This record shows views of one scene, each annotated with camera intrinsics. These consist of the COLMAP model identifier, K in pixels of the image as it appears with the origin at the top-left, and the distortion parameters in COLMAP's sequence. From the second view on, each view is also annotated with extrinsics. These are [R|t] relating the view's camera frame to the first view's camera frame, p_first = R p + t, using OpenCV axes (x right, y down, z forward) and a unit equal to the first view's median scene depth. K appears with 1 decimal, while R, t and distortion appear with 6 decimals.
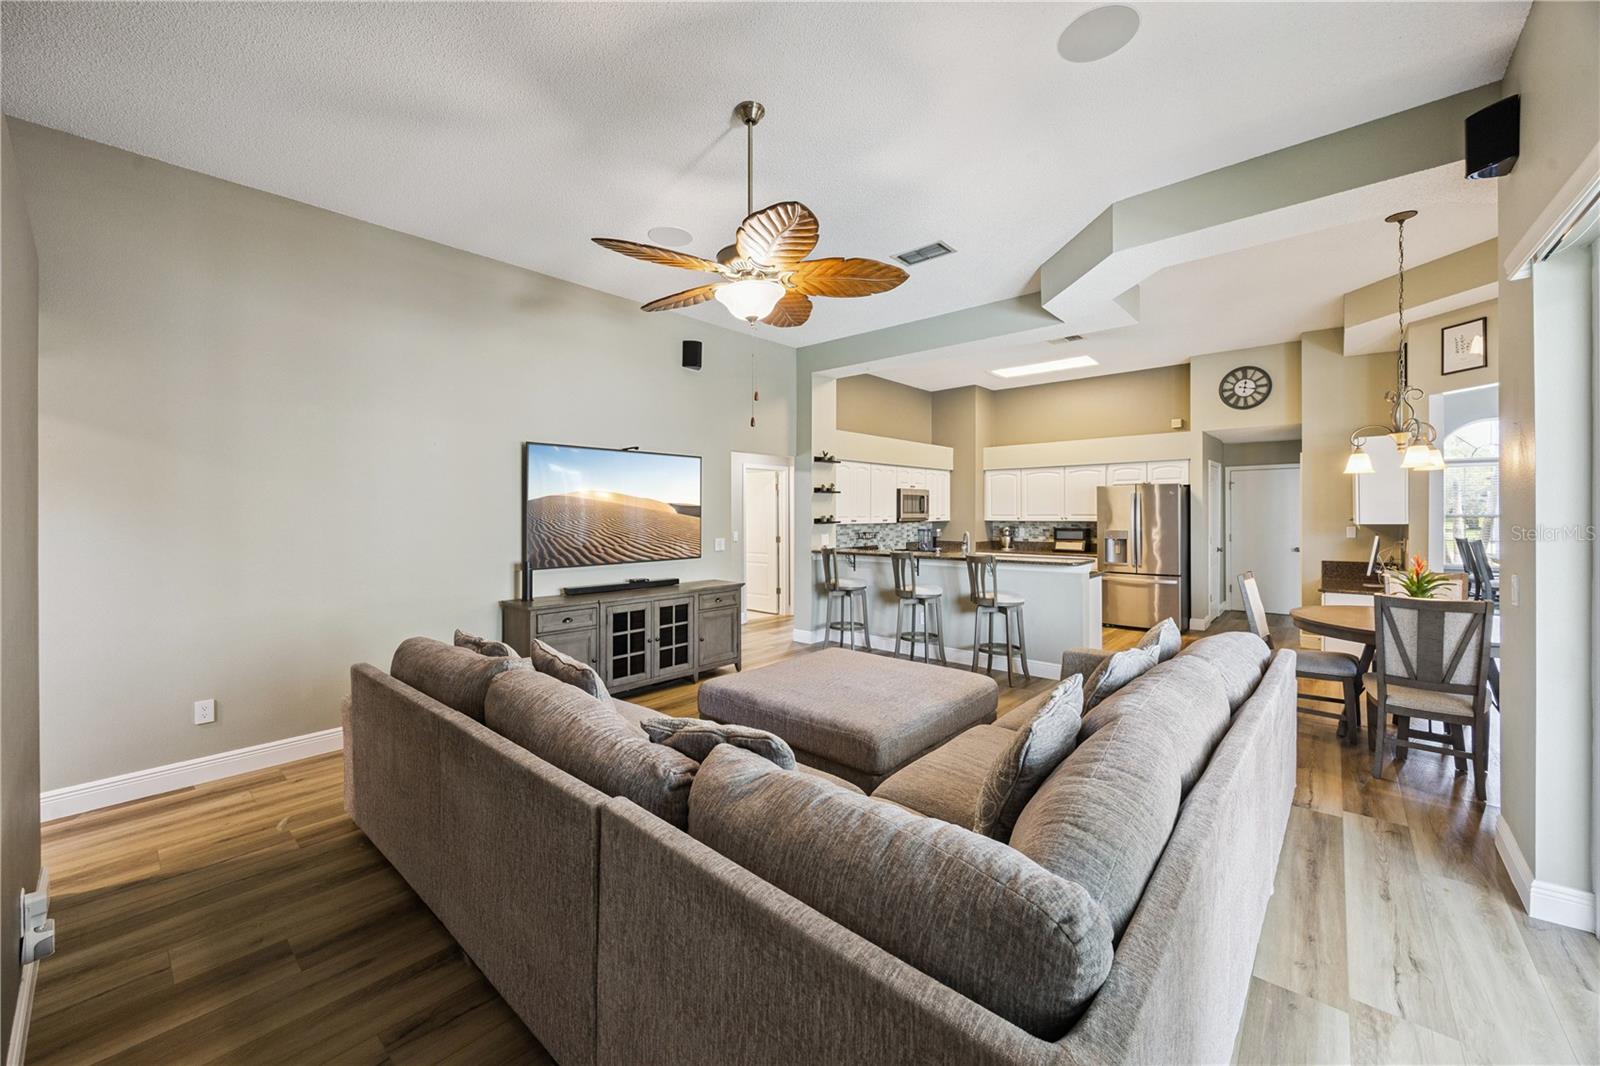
lens RADIAL K [[607.8, 0, 791.3], [0, 607.8, 513.6], [0, 0, 1]] dist [-0.001093, -0.000216]
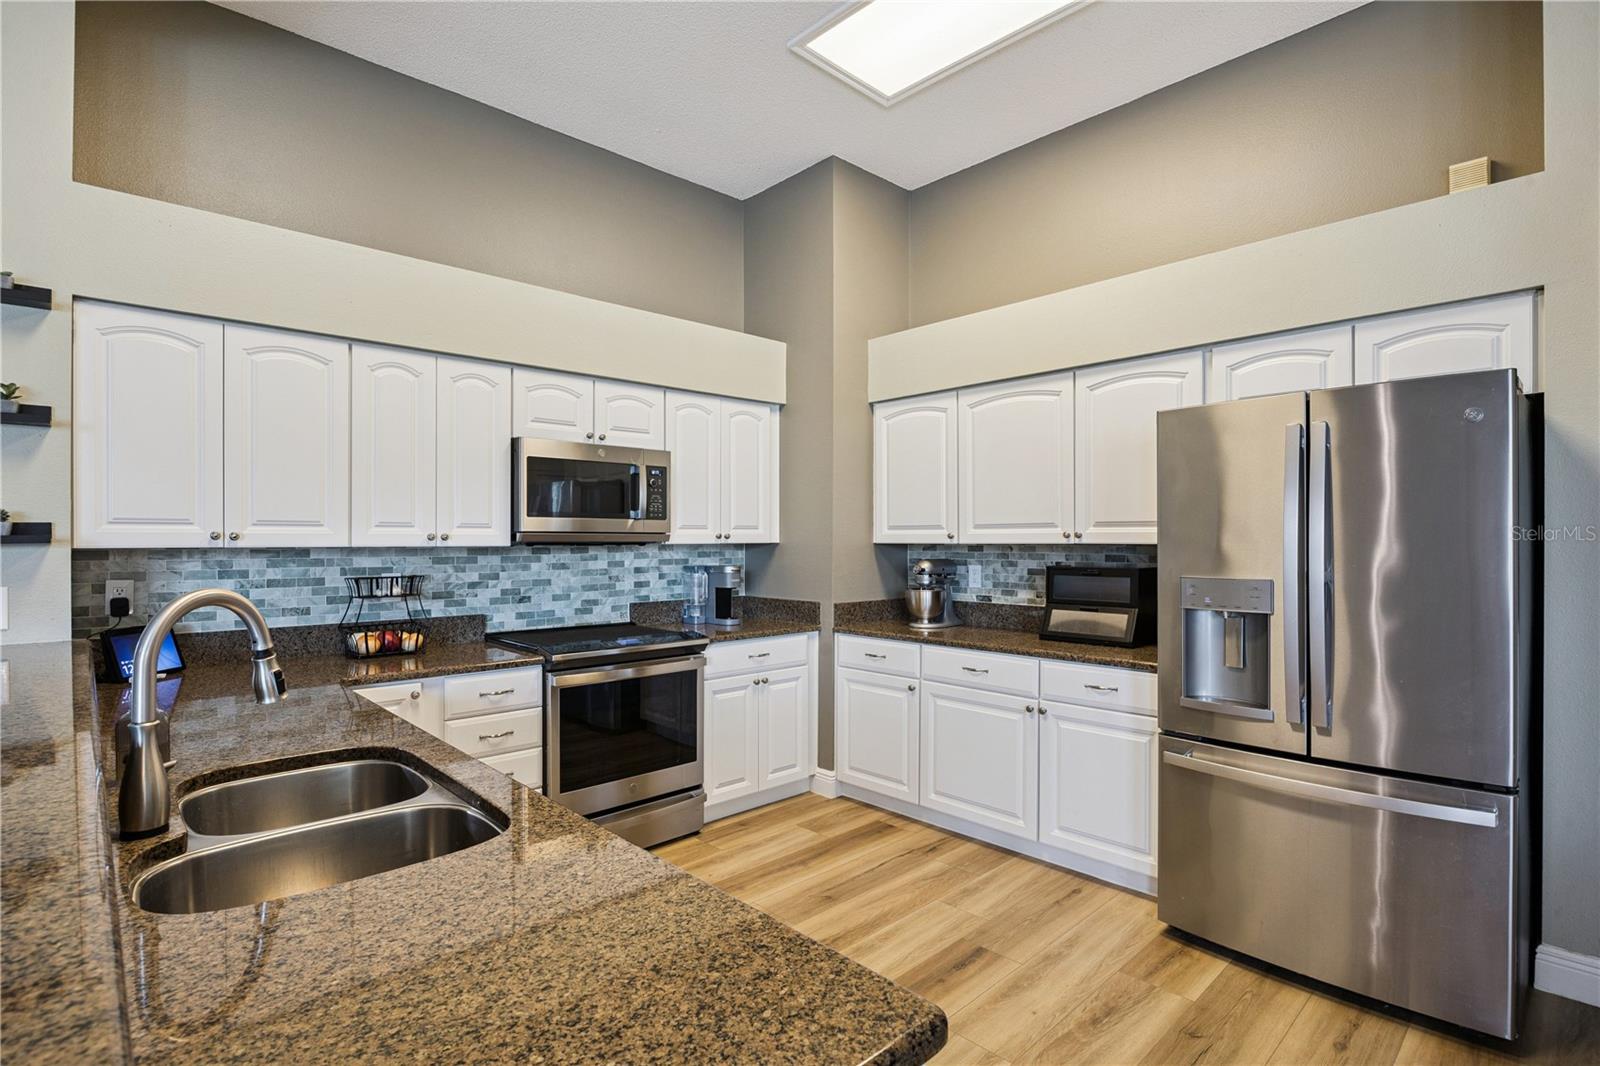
lens RADIAL K [[796.3, 0, 791.3], [0, 796.3, 543.7], [0, 0, 1]] dist [-0.003947, 0.001118]
pose [[0.996375, 0.004428, -0.084955, 0.371933], [-0.004164, 0.999986, 0.003285, 0.012443], [0.084968, -0.002920, 0.996379, 0.635669]]
